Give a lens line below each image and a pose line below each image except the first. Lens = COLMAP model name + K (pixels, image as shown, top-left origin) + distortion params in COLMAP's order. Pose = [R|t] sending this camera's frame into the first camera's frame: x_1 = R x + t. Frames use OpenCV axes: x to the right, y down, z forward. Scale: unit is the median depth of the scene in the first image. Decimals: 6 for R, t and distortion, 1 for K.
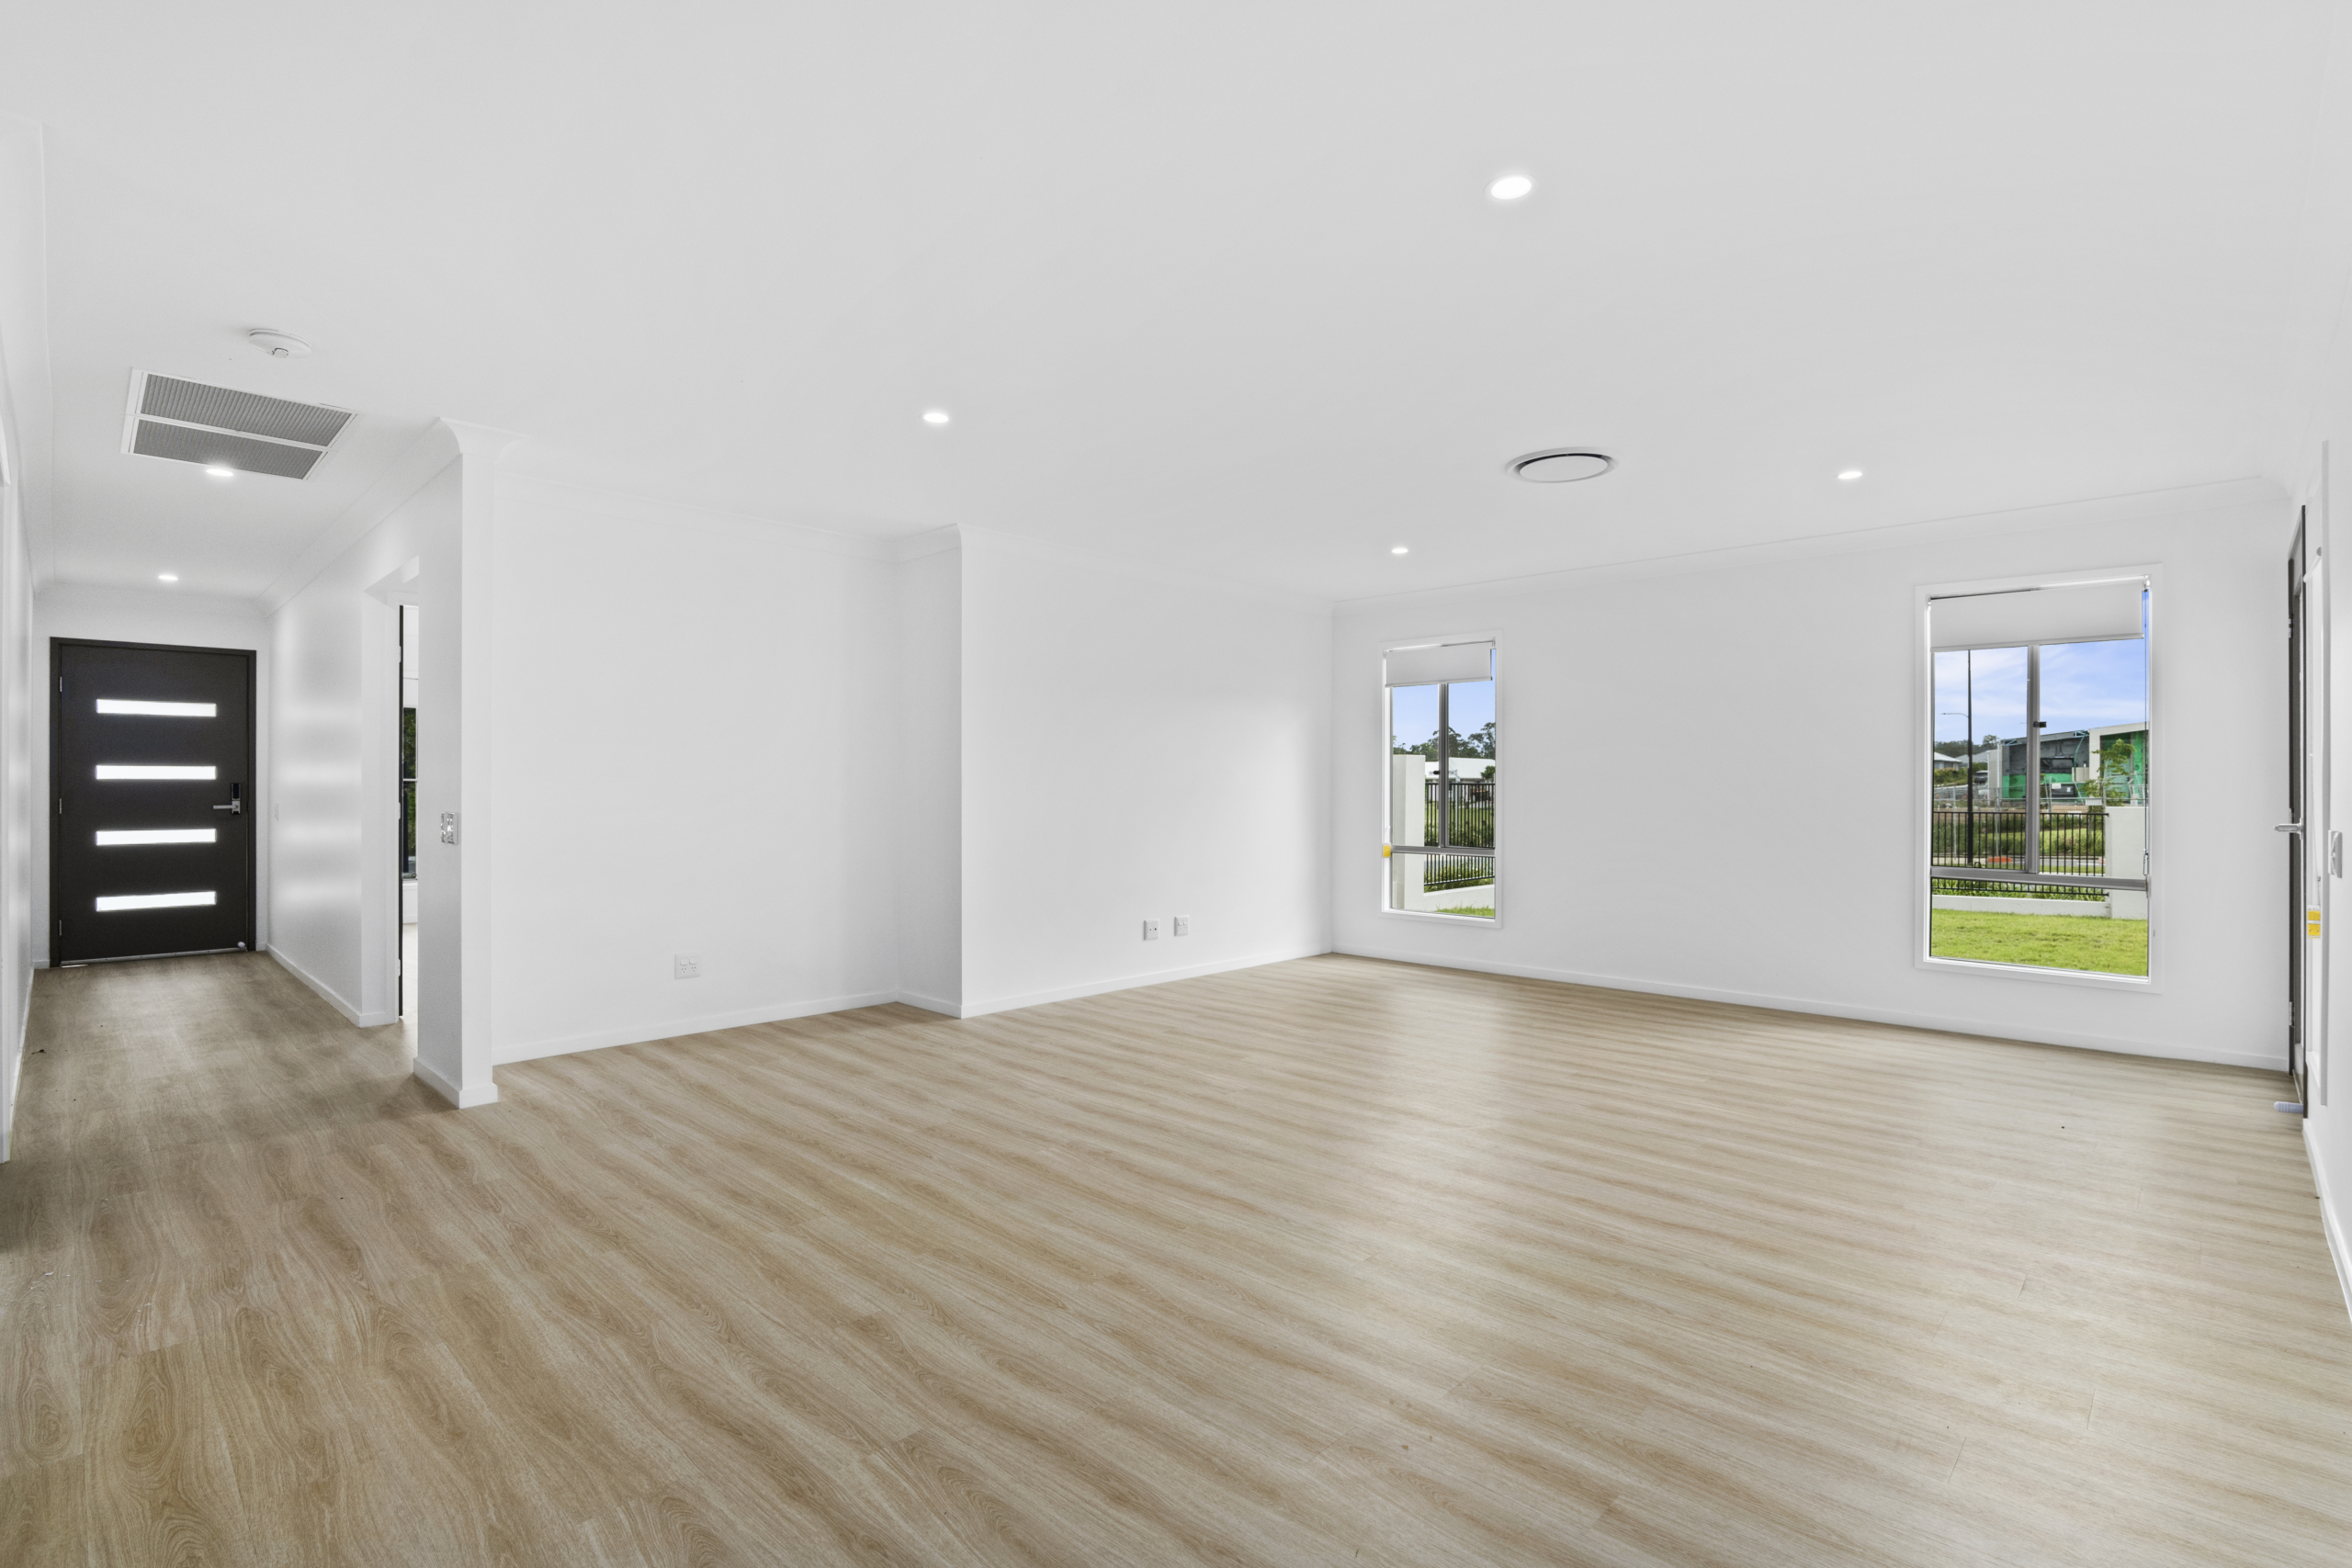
lens RADIAL K [[1092.0, 0, 1180.5], [0, 1092.0, 785.4], [0, 0, 1]] dist [-0.020139, 0.000984]
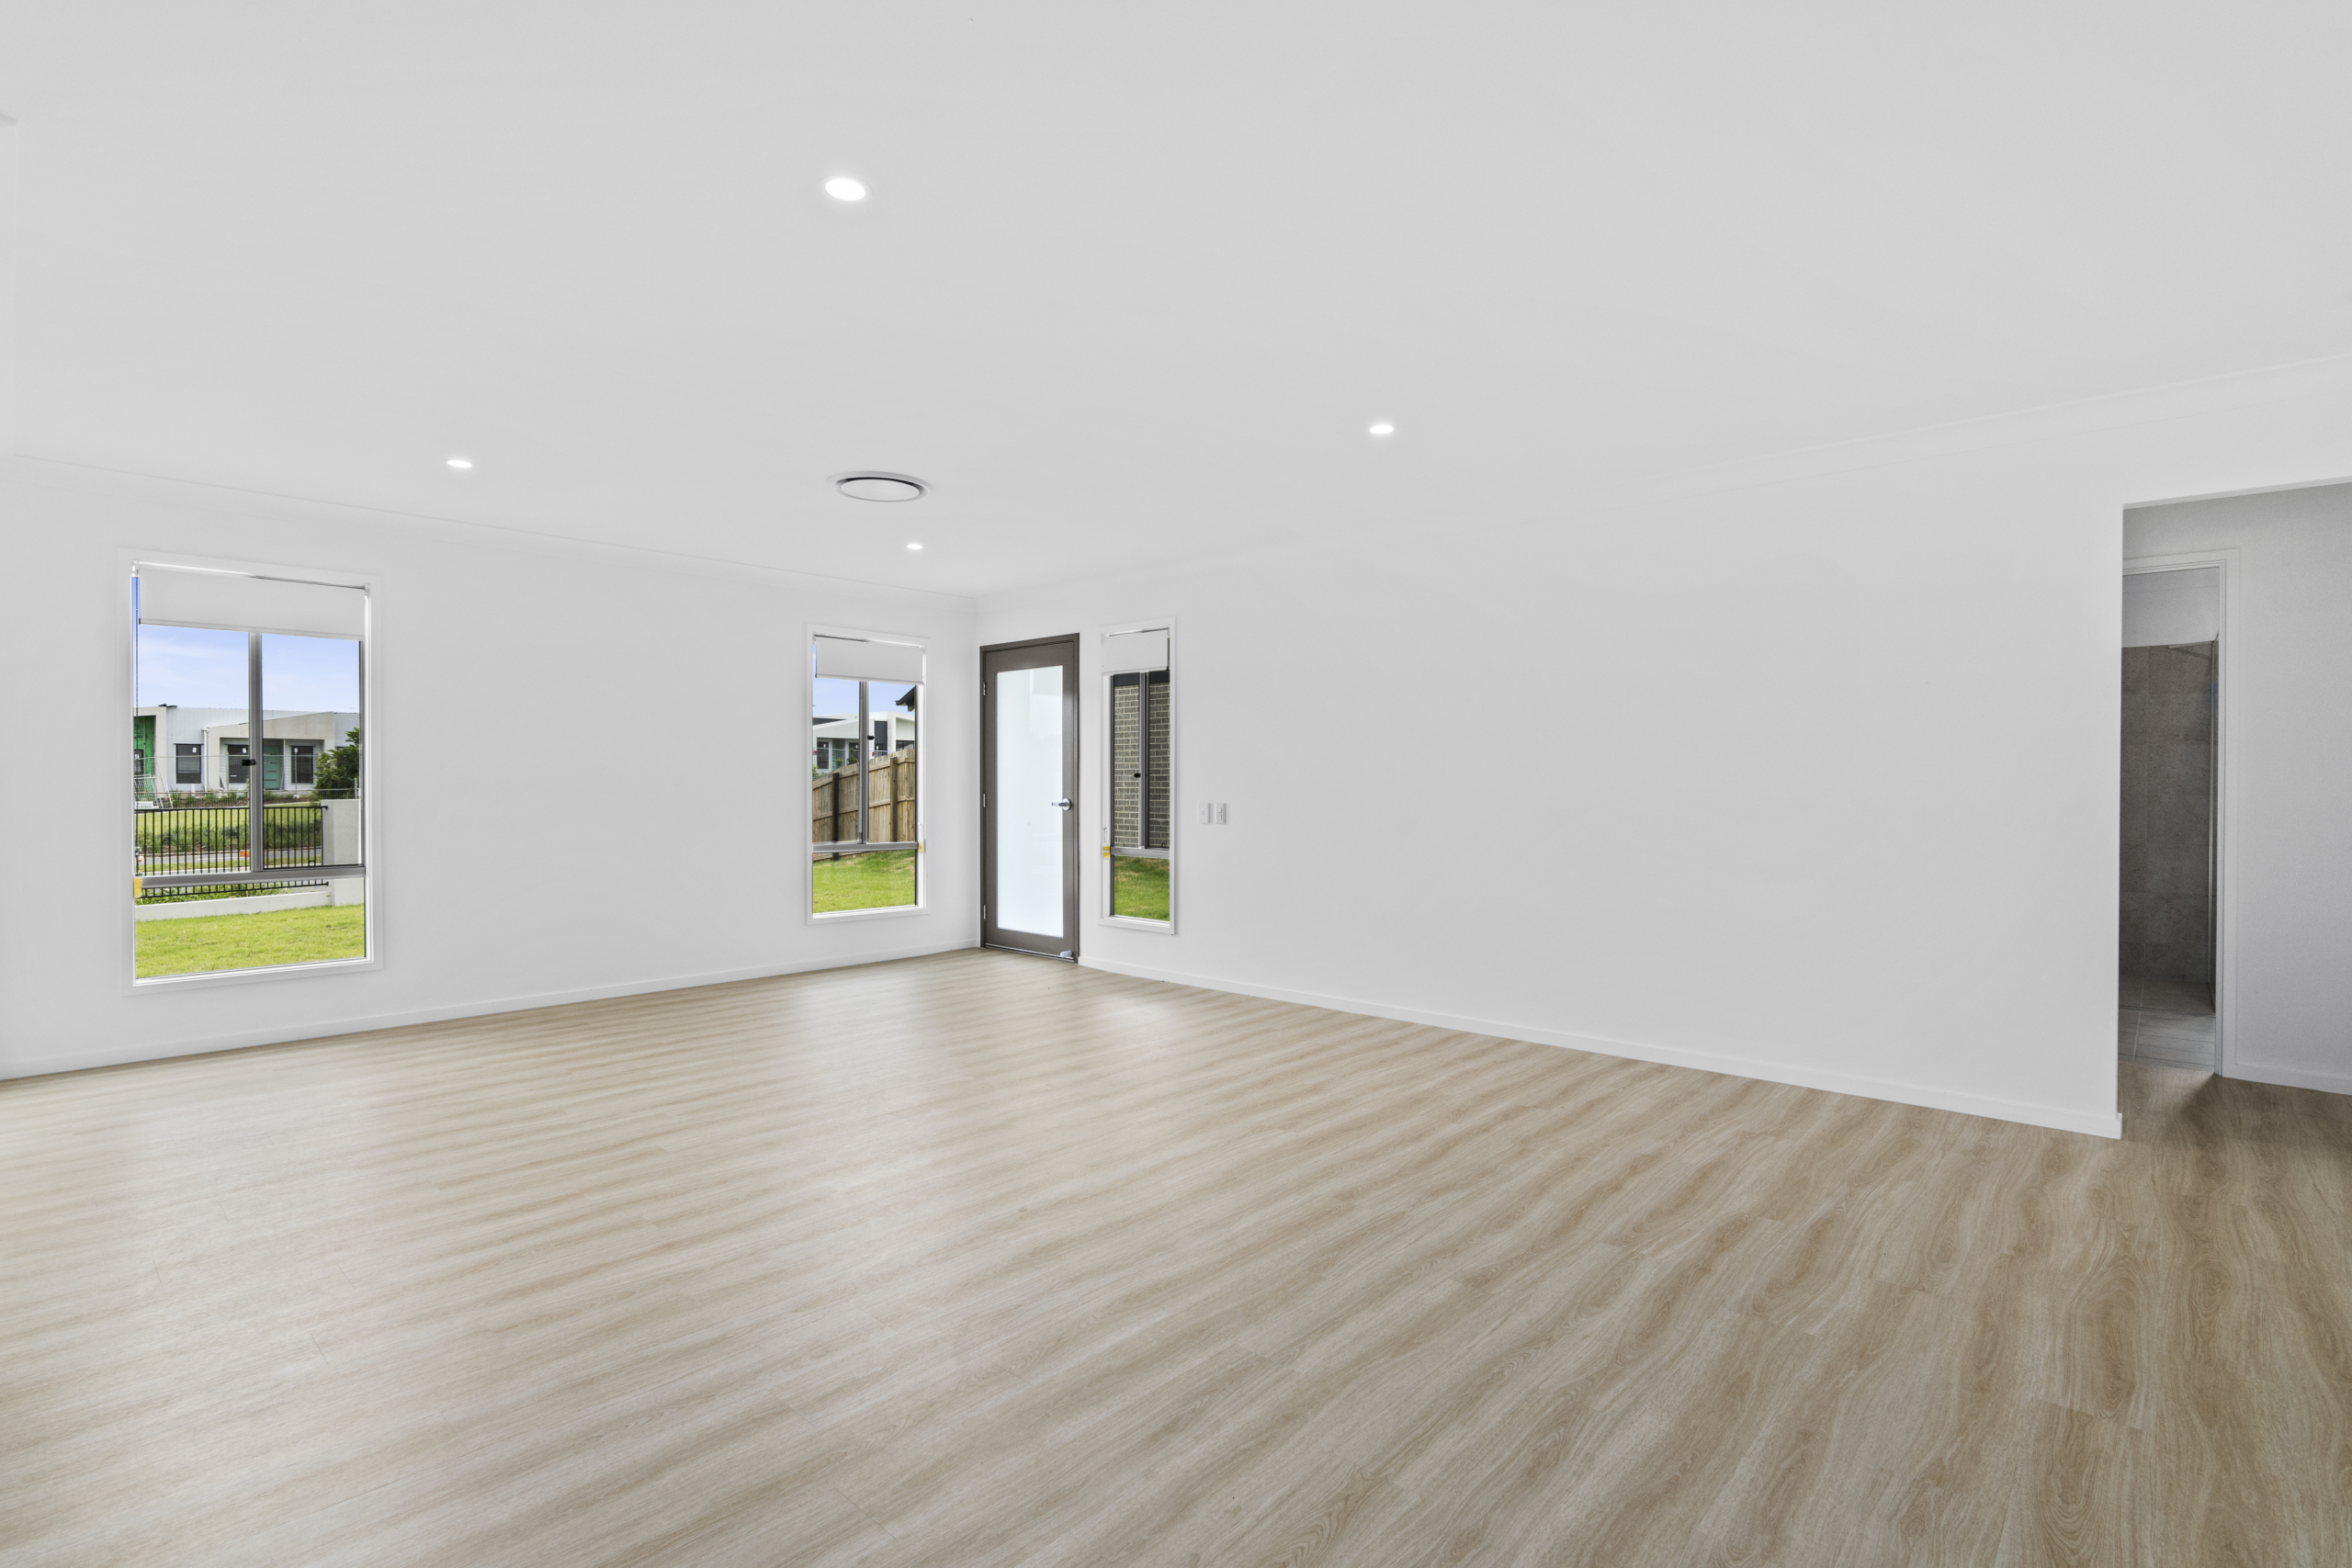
lens RADIAL K [[1092.0, 0, 1180.5], [0, 1092.0, 785.4], [0, 0, 1]] dist [-0.020139, 0.000984]
pose [[-0.023115, -0.003048, 0.999728, -1.374918], [-0.004319, 0.999986, 0.002949, -0.002823], [-0.999723, -0.004250, -0.023128, 1.329706]]
